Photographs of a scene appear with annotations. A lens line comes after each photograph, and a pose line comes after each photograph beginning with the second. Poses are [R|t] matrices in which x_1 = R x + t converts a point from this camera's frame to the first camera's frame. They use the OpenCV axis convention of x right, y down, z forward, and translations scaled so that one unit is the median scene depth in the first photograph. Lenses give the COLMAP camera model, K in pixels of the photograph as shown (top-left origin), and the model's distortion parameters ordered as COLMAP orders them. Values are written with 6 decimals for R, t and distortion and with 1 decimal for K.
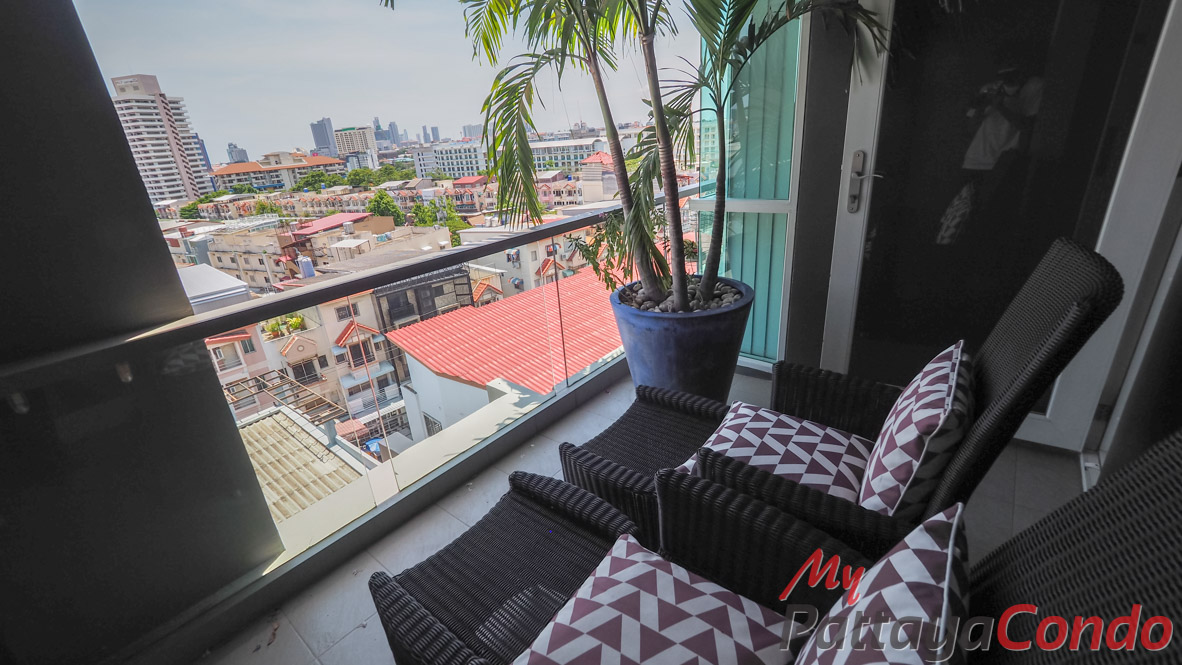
lens RADIAL K [[502.8, 0, 583.6], [0, 502.8, 329.4], [0, 0, 1]] dist [-0.002032, 0.000099]
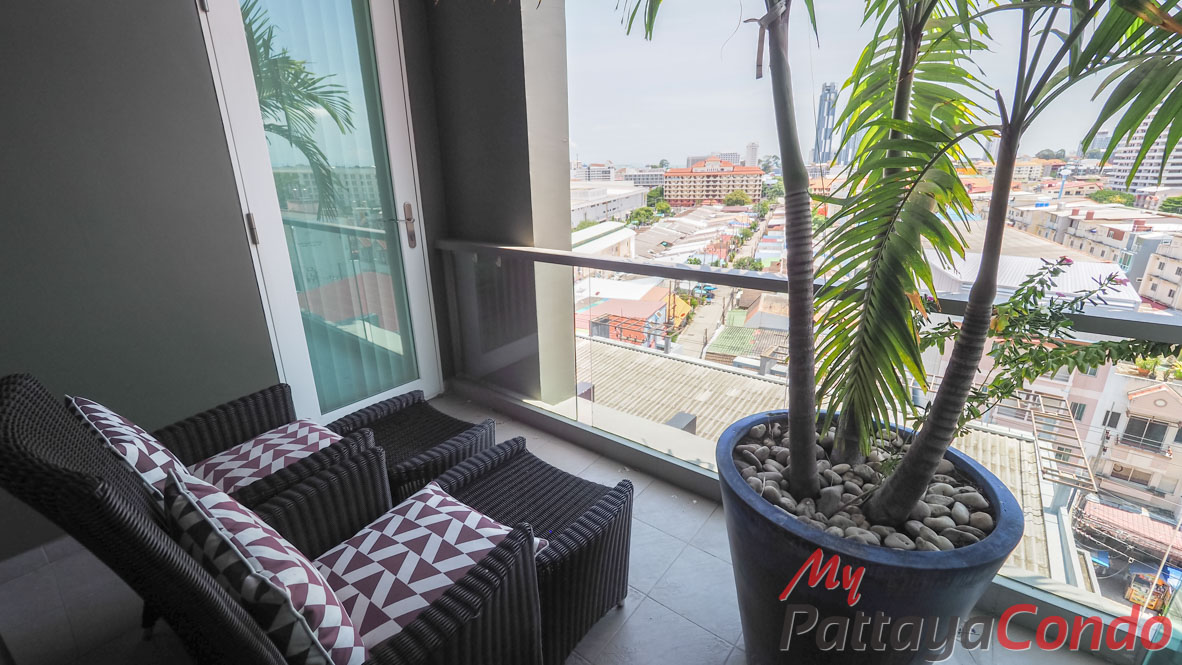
lens RADIAL K [[502.8, 0, 583.6], [0, 502.8, 329.4], [0, 0, 1]] dist [-0.002032, 0.000099]
pose [[0.021305, 0.382684, -0.923634, 0.099523], [-0.341226, 0.871153, 0.353069, -0.046392], [0.939740, 0.307646, 0.149142, 0.098218]]
